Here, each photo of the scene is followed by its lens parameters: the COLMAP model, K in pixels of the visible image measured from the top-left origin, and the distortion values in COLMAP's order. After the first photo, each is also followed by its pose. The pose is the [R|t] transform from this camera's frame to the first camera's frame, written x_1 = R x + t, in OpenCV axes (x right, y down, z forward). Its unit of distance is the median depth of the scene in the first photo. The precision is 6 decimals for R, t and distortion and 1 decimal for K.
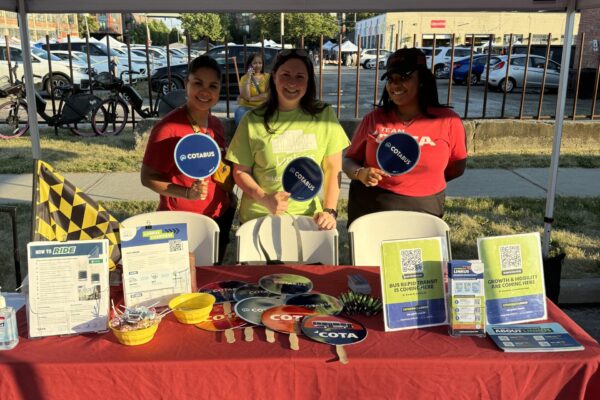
lens RADIAL K [[557.2, 0, 300.0], [0, 557.2, 200.0], [0, 0, 1]] dist [0.069312, -0.000461]
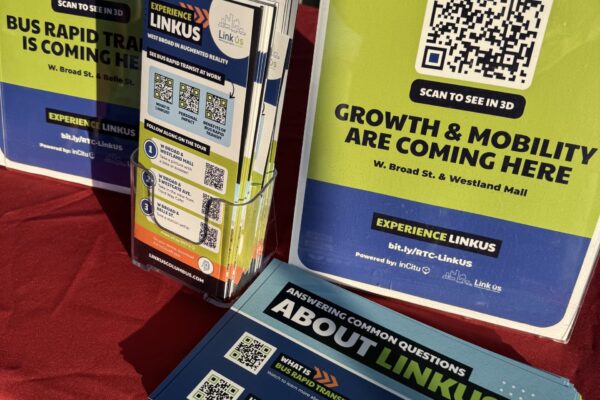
lens RADIAL K [[557.2, 0, 300.0], [0, 557.2, 200.0], [0, 0, 1]] dist [0.069312, -0.000461]
pose [[0.850169, 0.355153, -0.388688, 0.426576], [-0.151420, 0.871975, 0.465545, 0.075440], [0.504266, -0.336937, 0.795104, 0.810453]]
